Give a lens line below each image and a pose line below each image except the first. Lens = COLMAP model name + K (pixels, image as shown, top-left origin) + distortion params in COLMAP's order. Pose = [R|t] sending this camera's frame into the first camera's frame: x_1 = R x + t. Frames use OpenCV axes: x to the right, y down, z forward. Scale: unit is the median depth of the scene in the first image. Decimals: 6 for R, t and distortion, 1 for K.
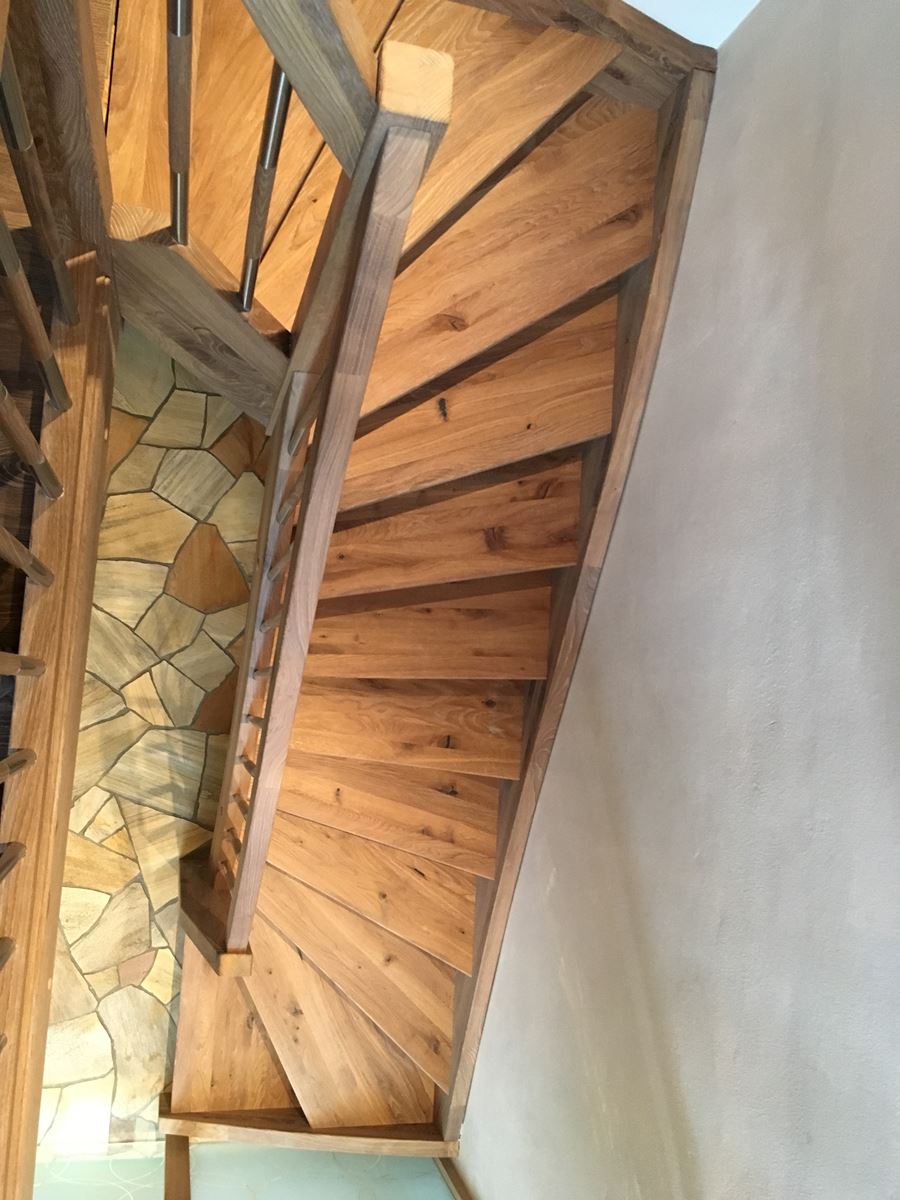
lens RADIAL K [[1021.4, 0, 451.7], [0, 1021.4, 598.1], [0, 0, 1]] dist [0.078557, -0.115357]
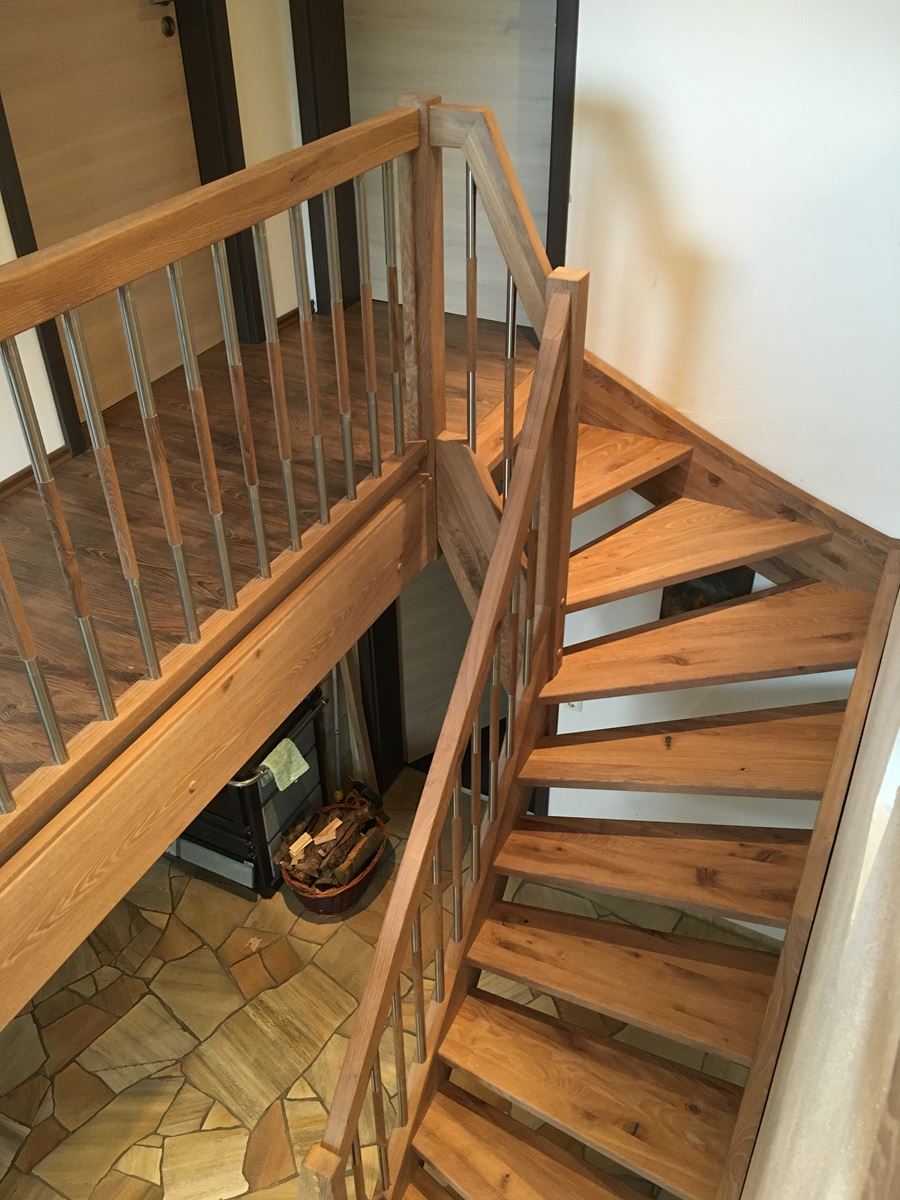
lens RADIAL K [[1021.4, 0, 450.9], [0, 1021.4, 597.1], [0, 0, 1]] dist [0.078557, -0.115357]
pose [[0.889746, -0.000622, -0.456456, 0.259394], [-0.360836, 0.611482, -0.704193, 0.538858], [0.279553, 0.791258, 0.543839, 0.105813]]
